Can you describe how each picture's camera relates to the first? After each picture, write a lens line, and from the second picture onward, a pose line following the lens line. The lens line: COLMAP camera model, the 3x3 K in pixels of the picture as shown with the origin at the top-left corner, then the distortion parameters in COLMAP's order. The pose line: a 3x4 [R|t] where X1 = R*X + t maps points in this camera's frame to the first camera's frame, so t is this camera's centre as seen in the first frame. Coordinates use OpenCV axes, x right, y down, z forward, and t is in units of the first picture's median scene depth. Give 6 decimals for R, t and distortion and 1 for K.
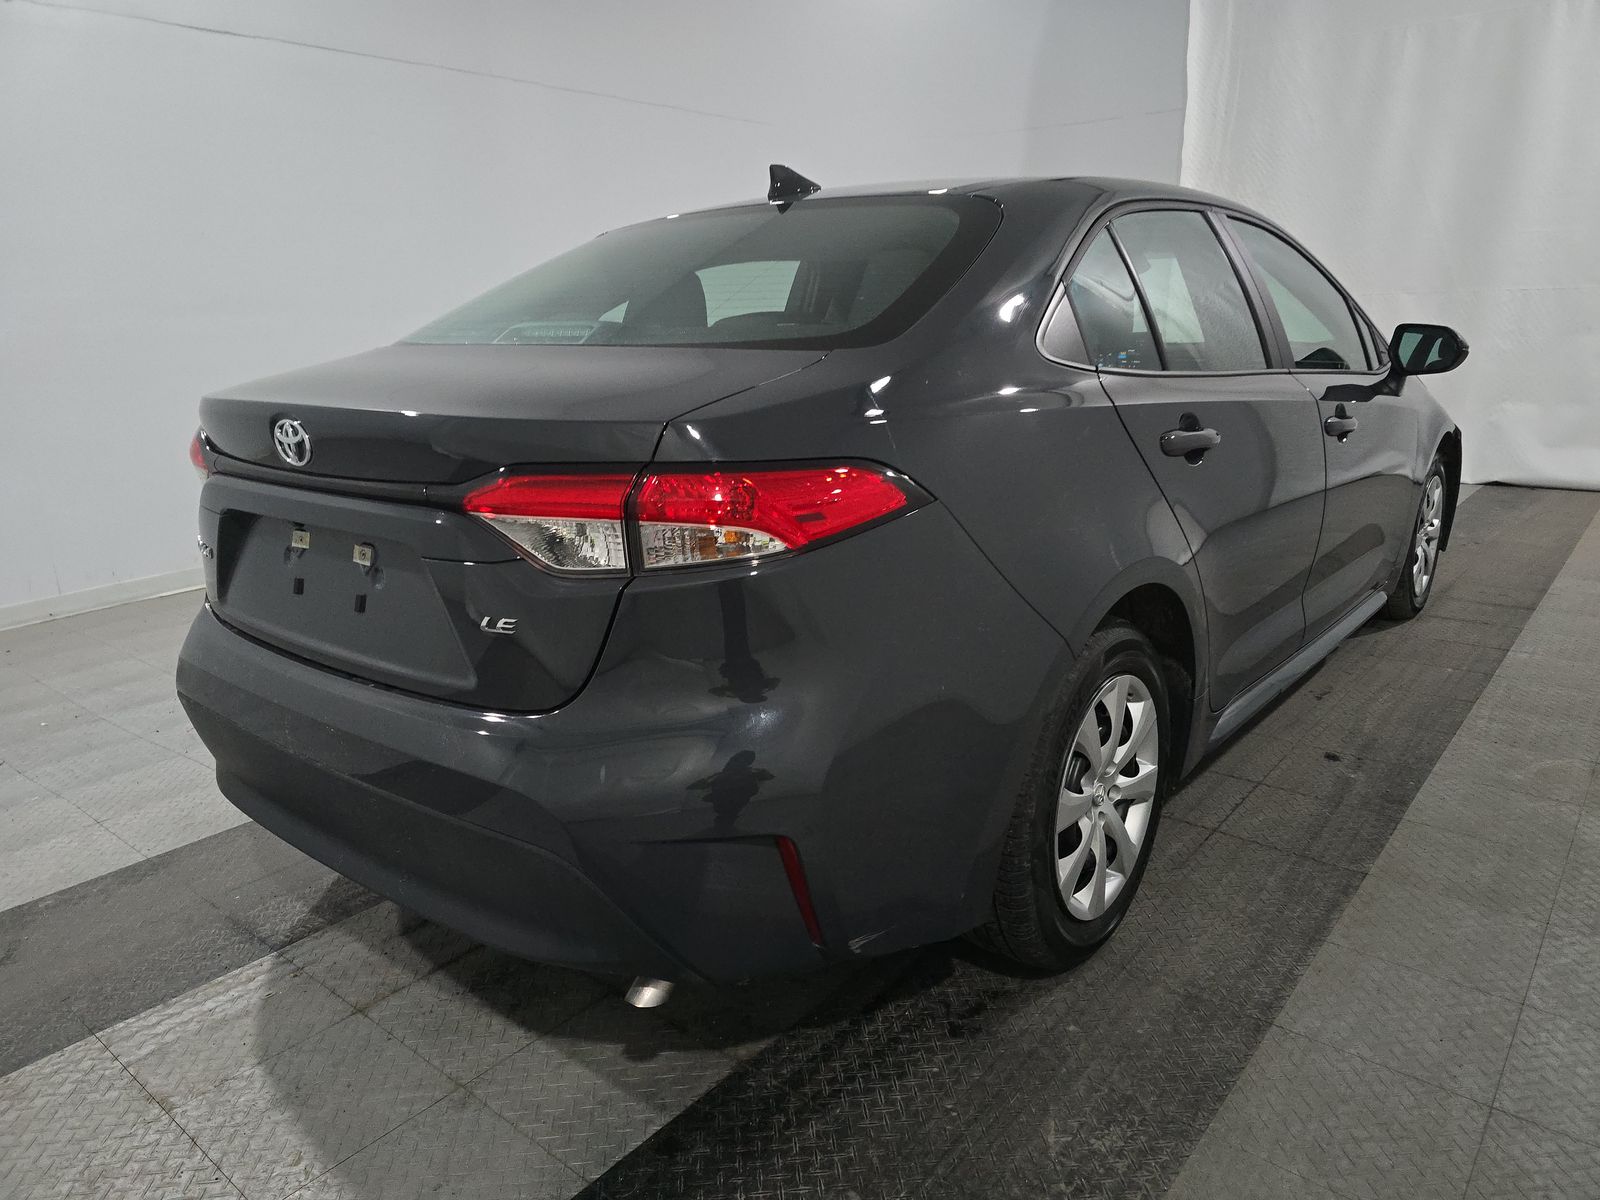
lens RADIAL K [[1068.1, 0, 800.0], [0, 1068.1, 600.0], [0, 0, 1]] dist [0.030129, 0.000205]
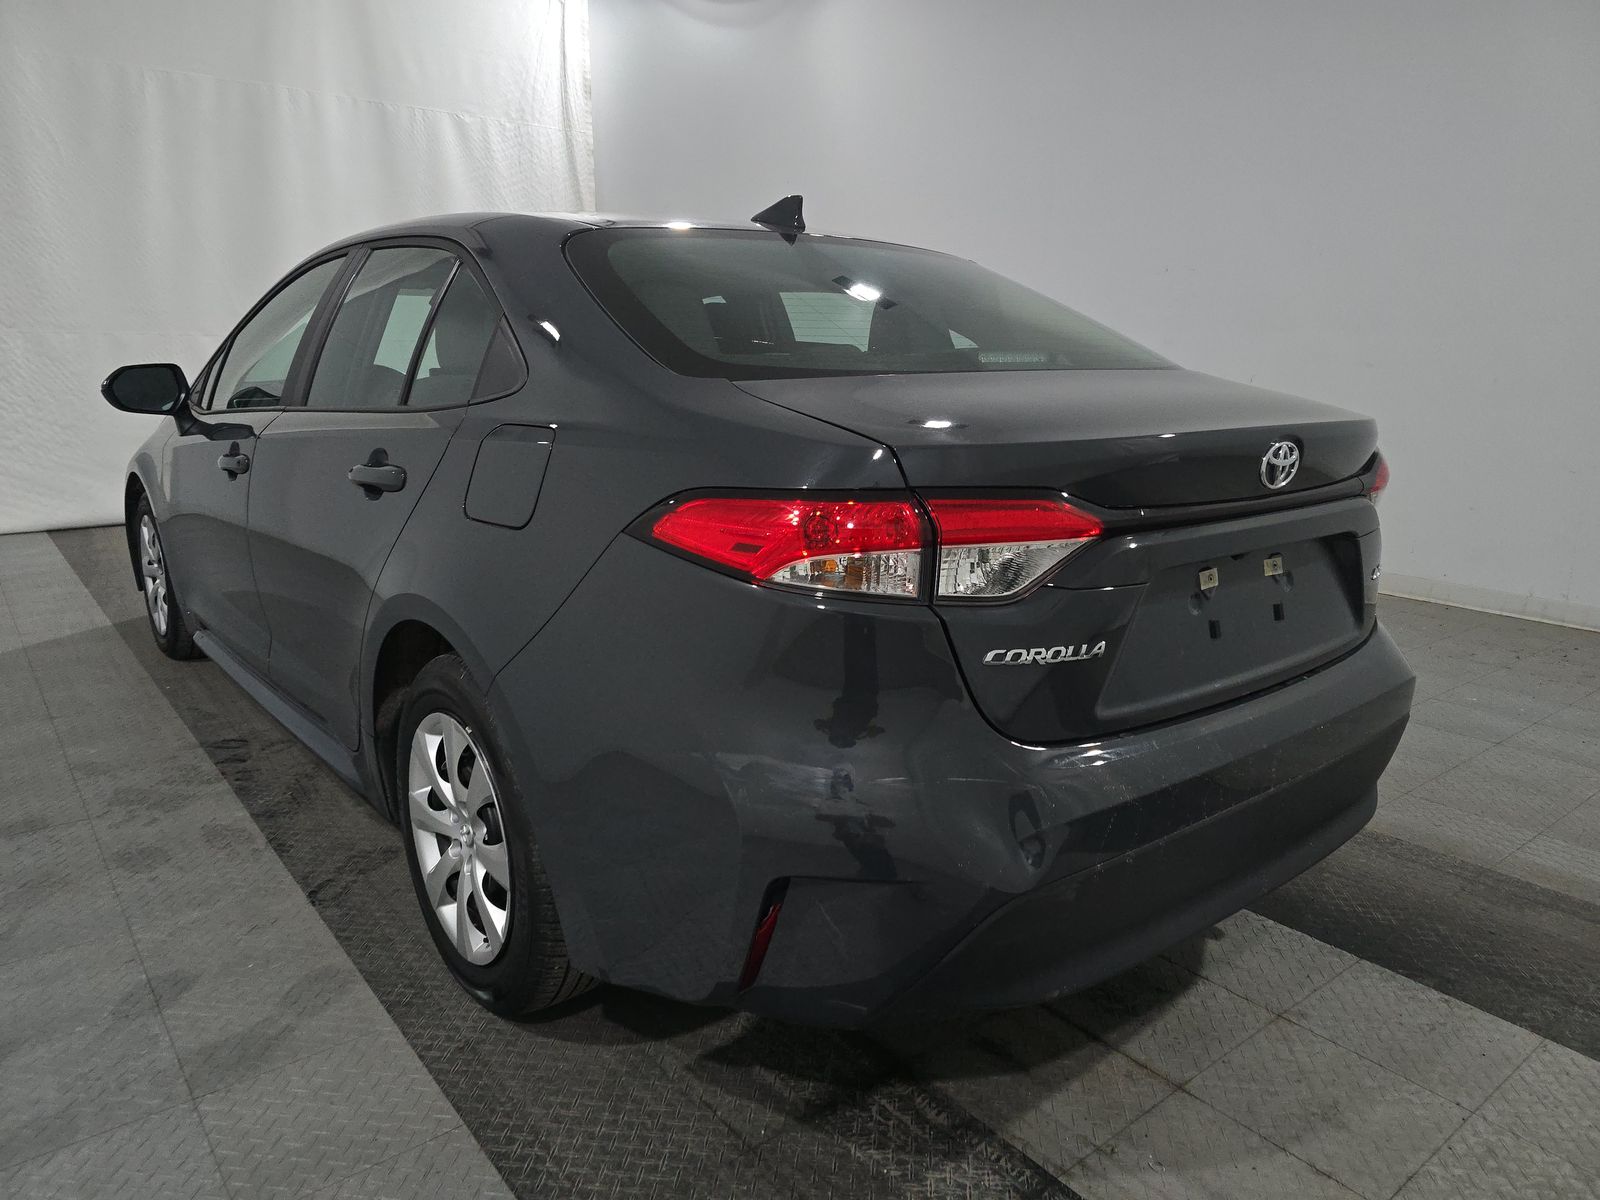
lens RADIAL K [[1062.1, 0, 797.8], [0, 1062.1, 592.3], [0, 0, 1]] dist [0.021263, 0.000646]
pose [[0.209889, -0.191430, 0.958802, -1.323453], [0.233594, 0.962065, 0.140946, -0.239097], [-0.949411, 0.194387, 0.246643, 1.043964]]
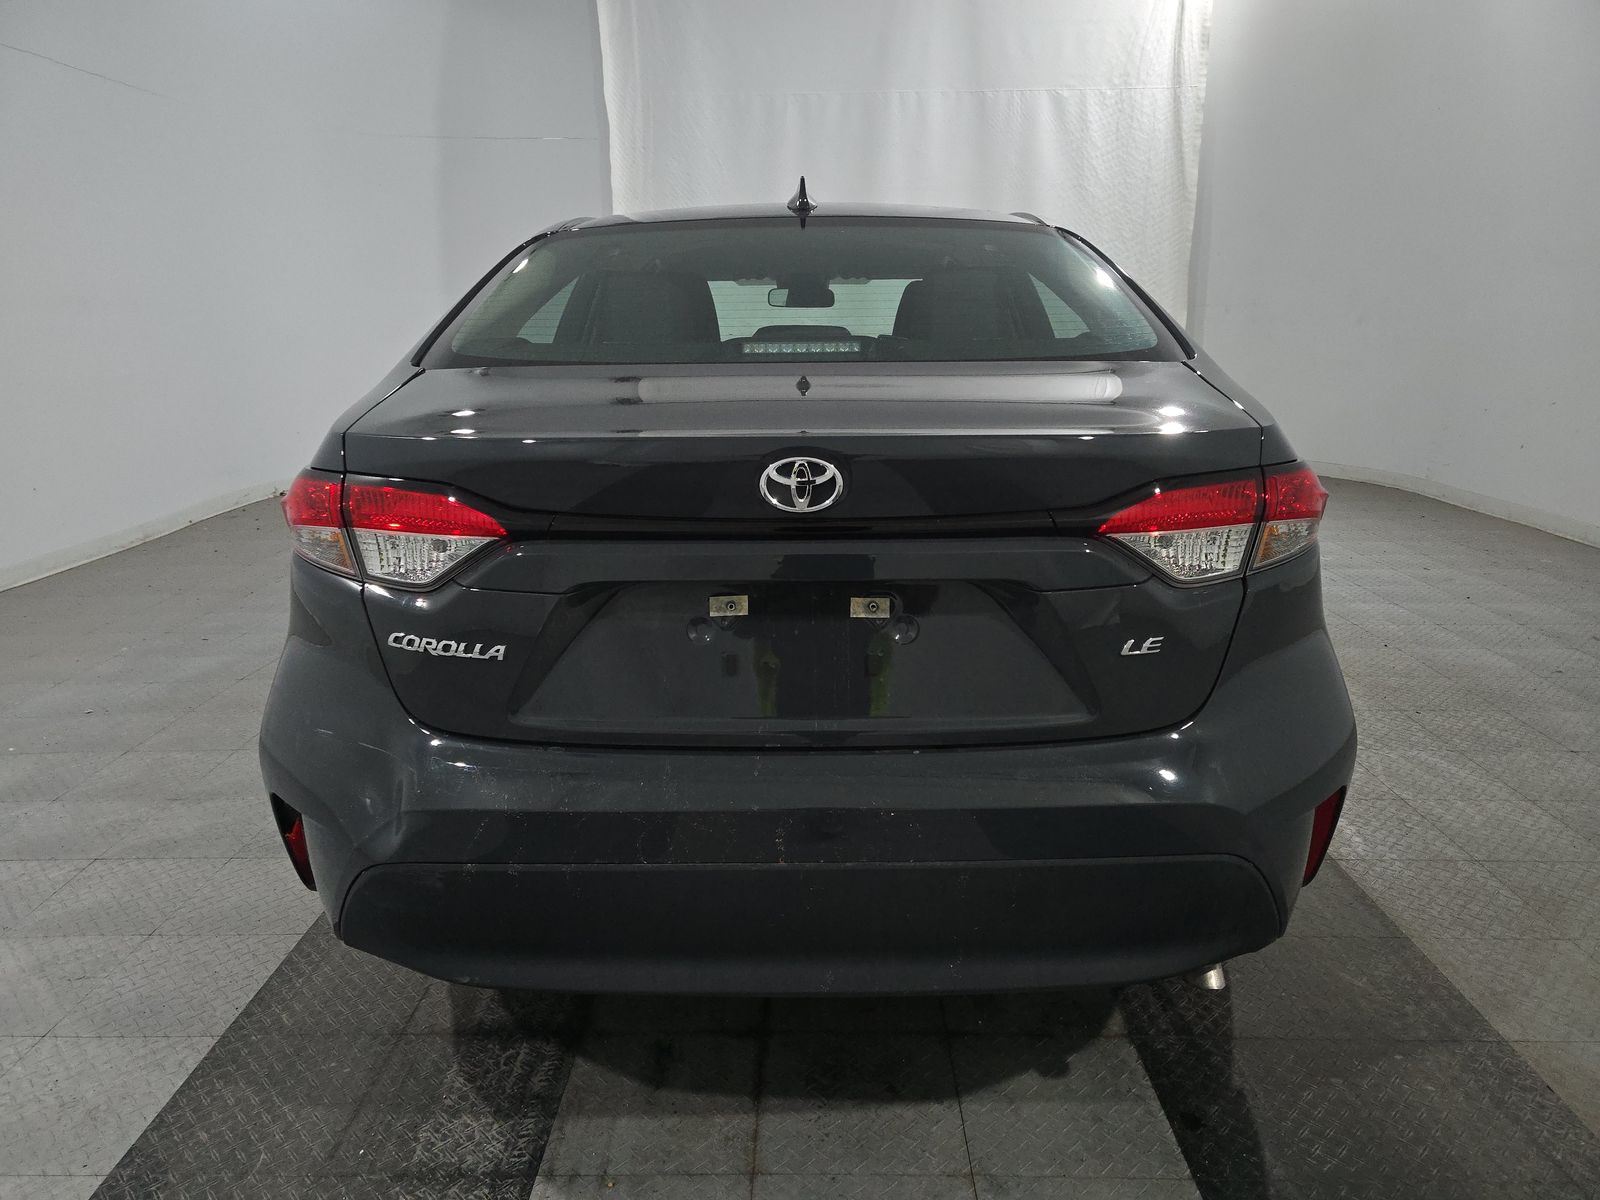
lens RADIAL K [[1069.8, 0, 802.6], [0, 1069.8, 585.0], [0, 0, 1]] dist [0.023104, -0.001754]
pose [[0.781461, -0.134492, 0.609287, -0.850775], [0.149484, 0.988410, 0.026452, -0.079520], [-0.605784, 0.070407, 0.792508, 0.310846]]
